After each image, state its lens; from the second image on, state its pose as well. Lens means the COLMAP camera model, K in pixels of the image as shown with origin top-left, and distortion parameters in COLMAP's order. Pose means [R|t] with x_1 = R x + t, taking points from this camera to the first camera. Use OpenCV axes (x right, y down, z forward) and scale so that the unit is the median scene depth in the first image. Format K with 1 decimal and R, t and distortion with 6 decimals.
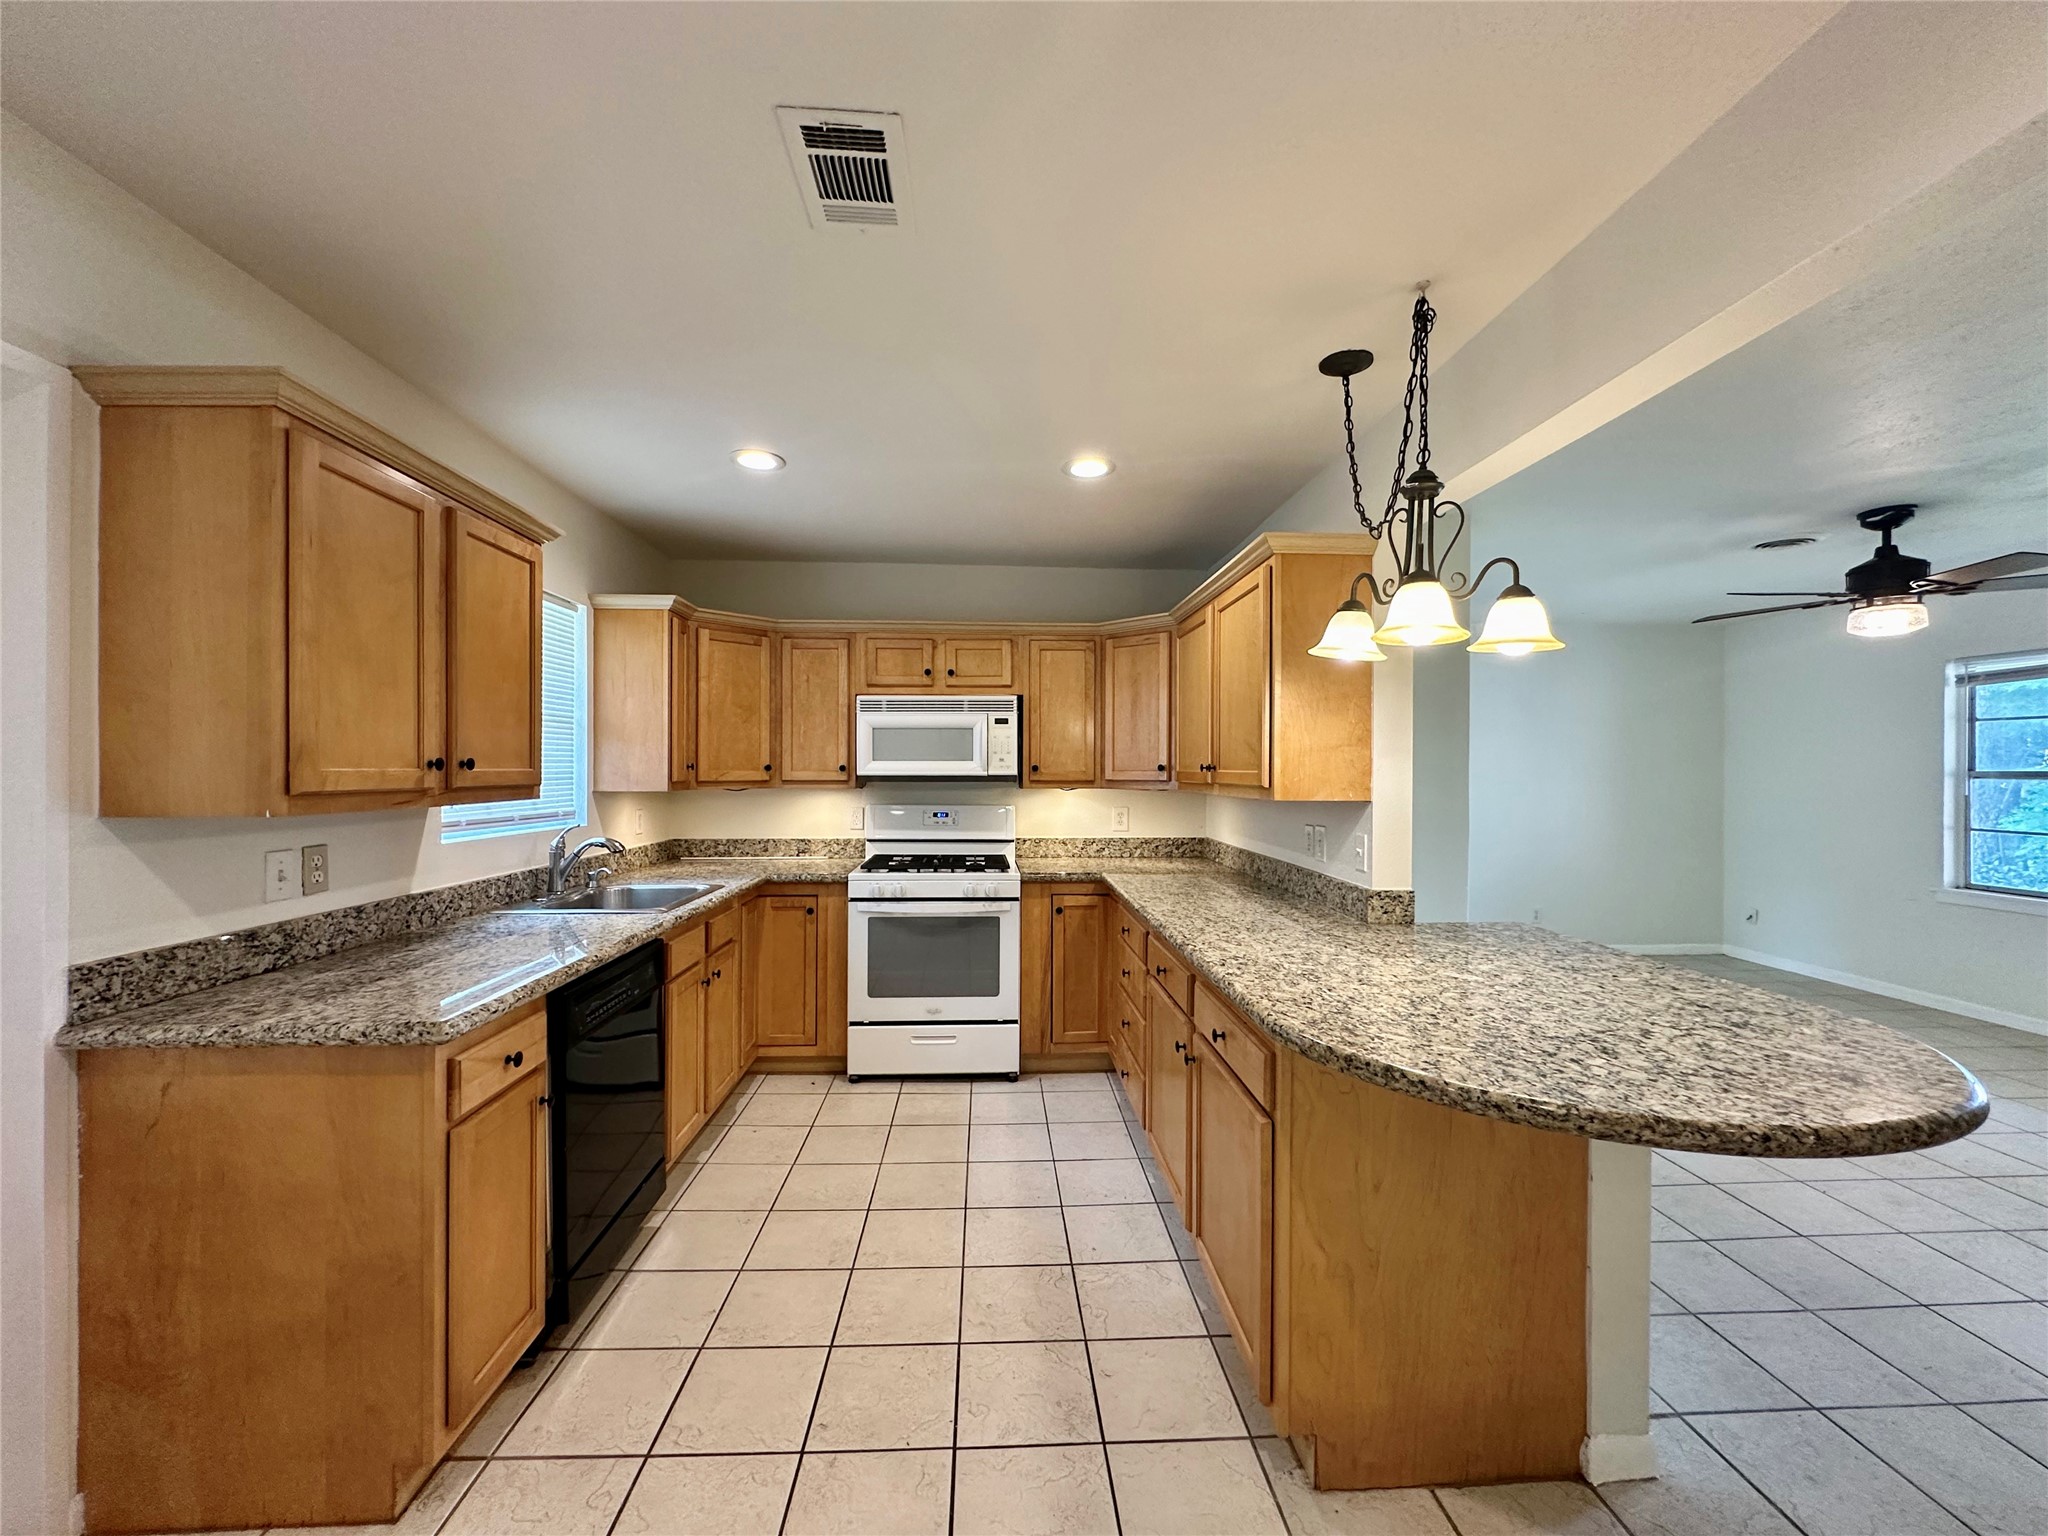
lens RADIAL K [[817.4, 0, 1020.4], [0, 817.4, 774.3], [0, 0, 1]] dist [-0.003746, 0.000956]
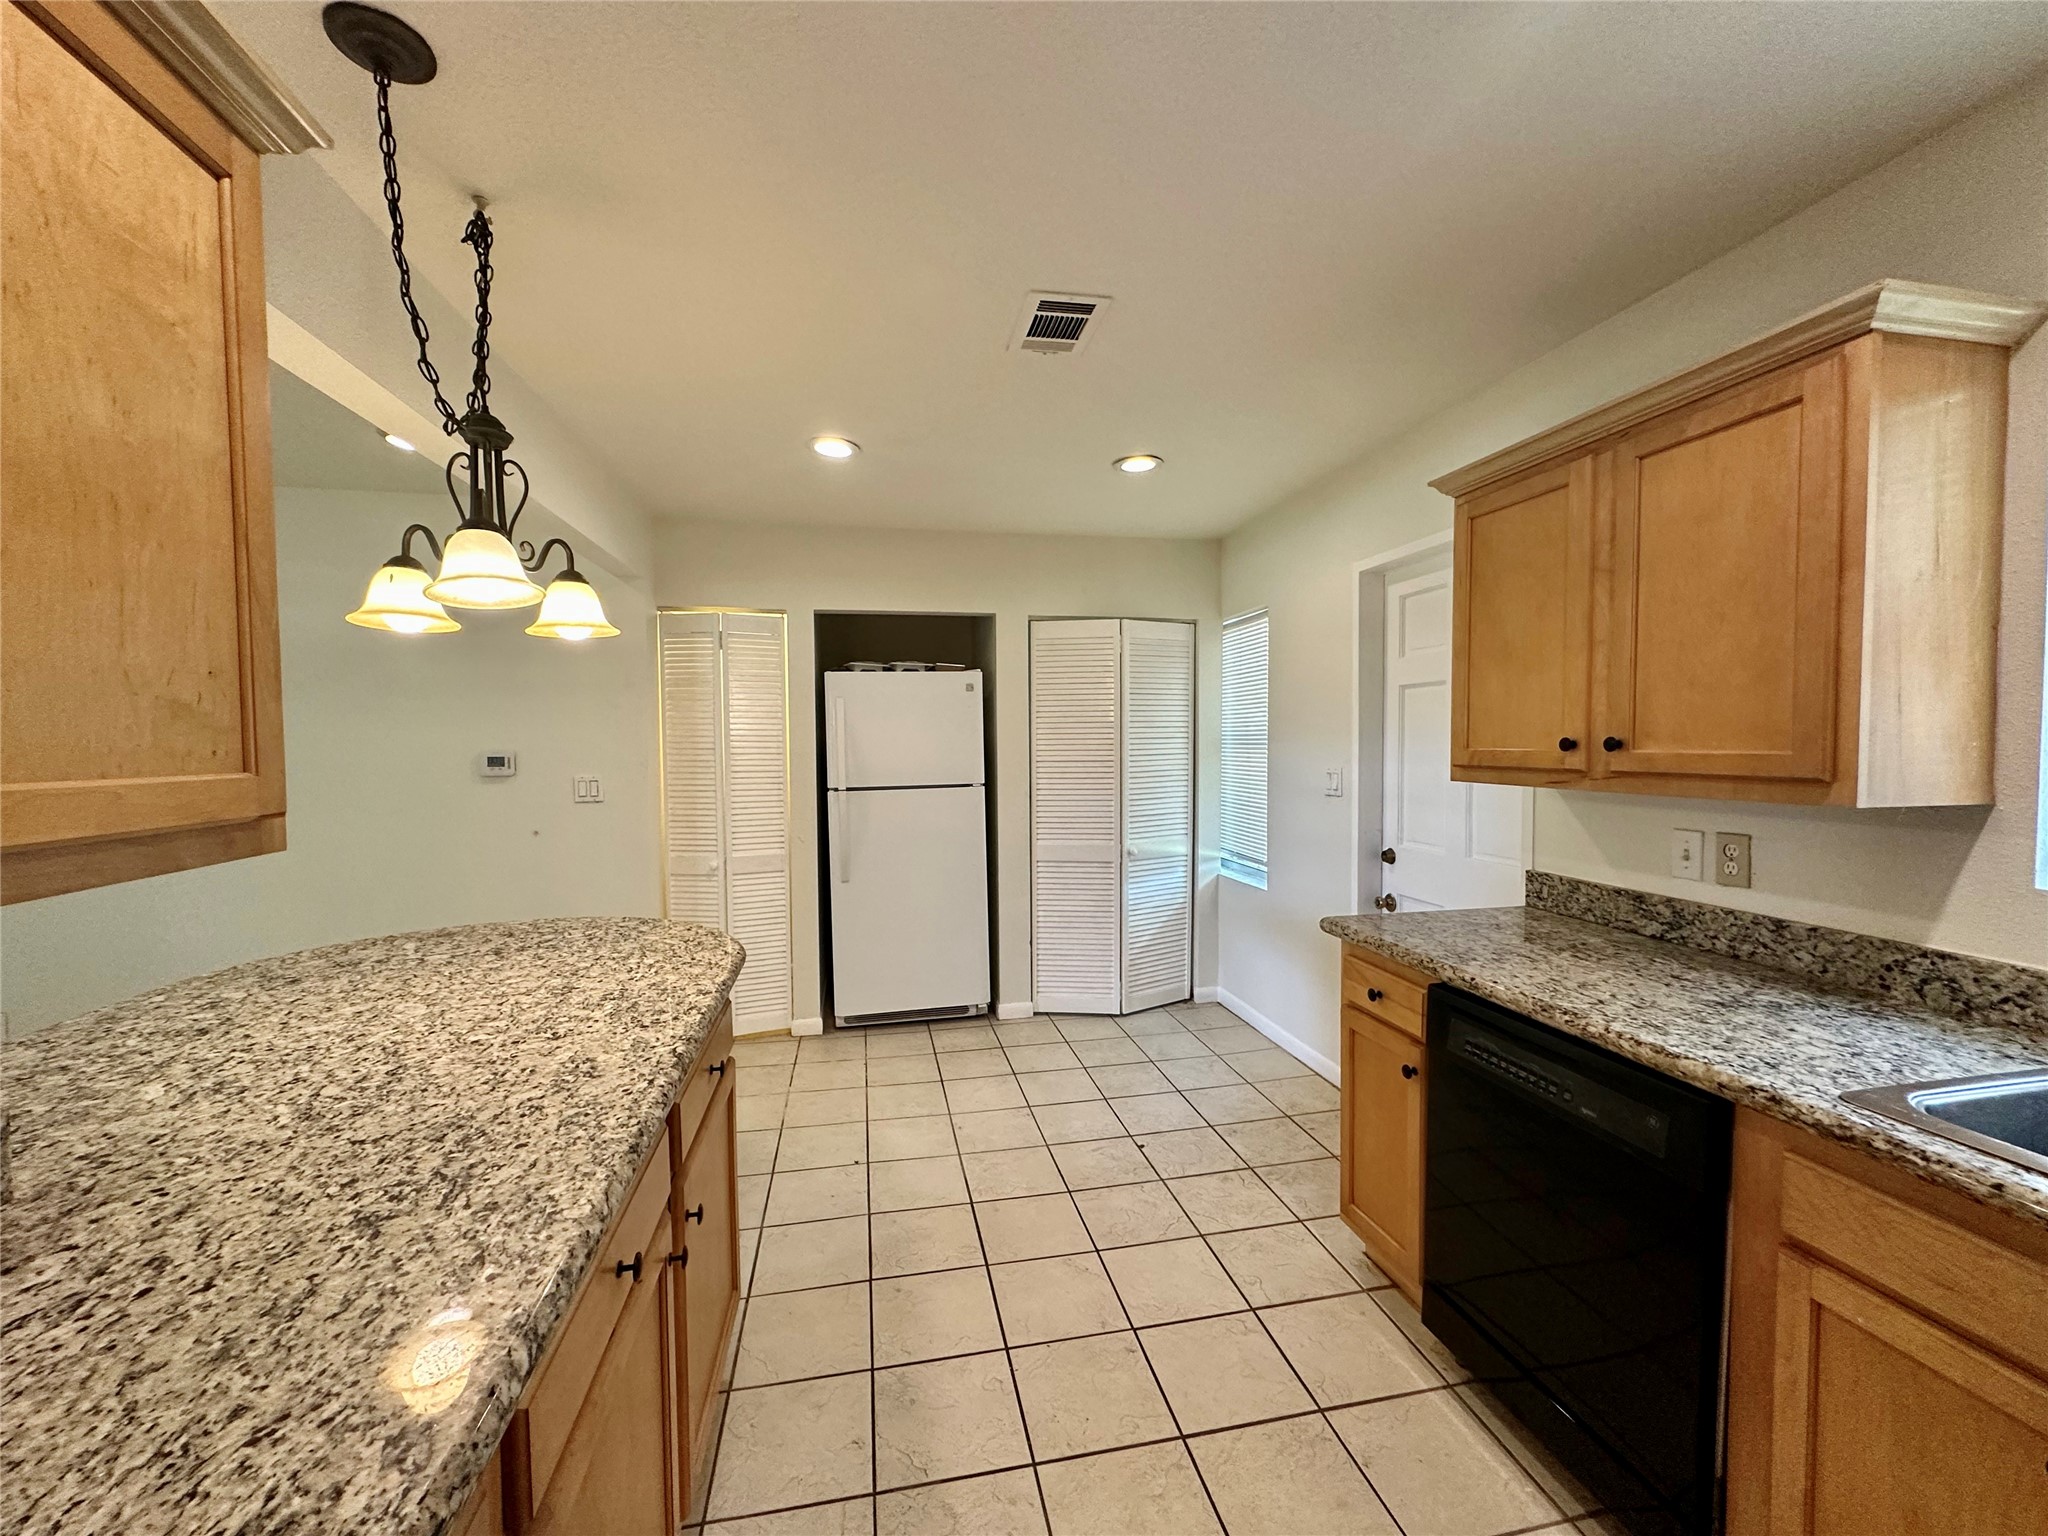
lens RADIAL K [[817.4, 0, 1024.7], [0, 817.4, 770.5], [0, 0, 1]] dist [-0.003746, 0.000956]
pose [[-0.989764, 0.010146, -0.142351, 0.061771], [0.004573, 0.999212, 0.039424, -0.031177], [0.142639, 0.038369, -0.989031, 2.480256]]
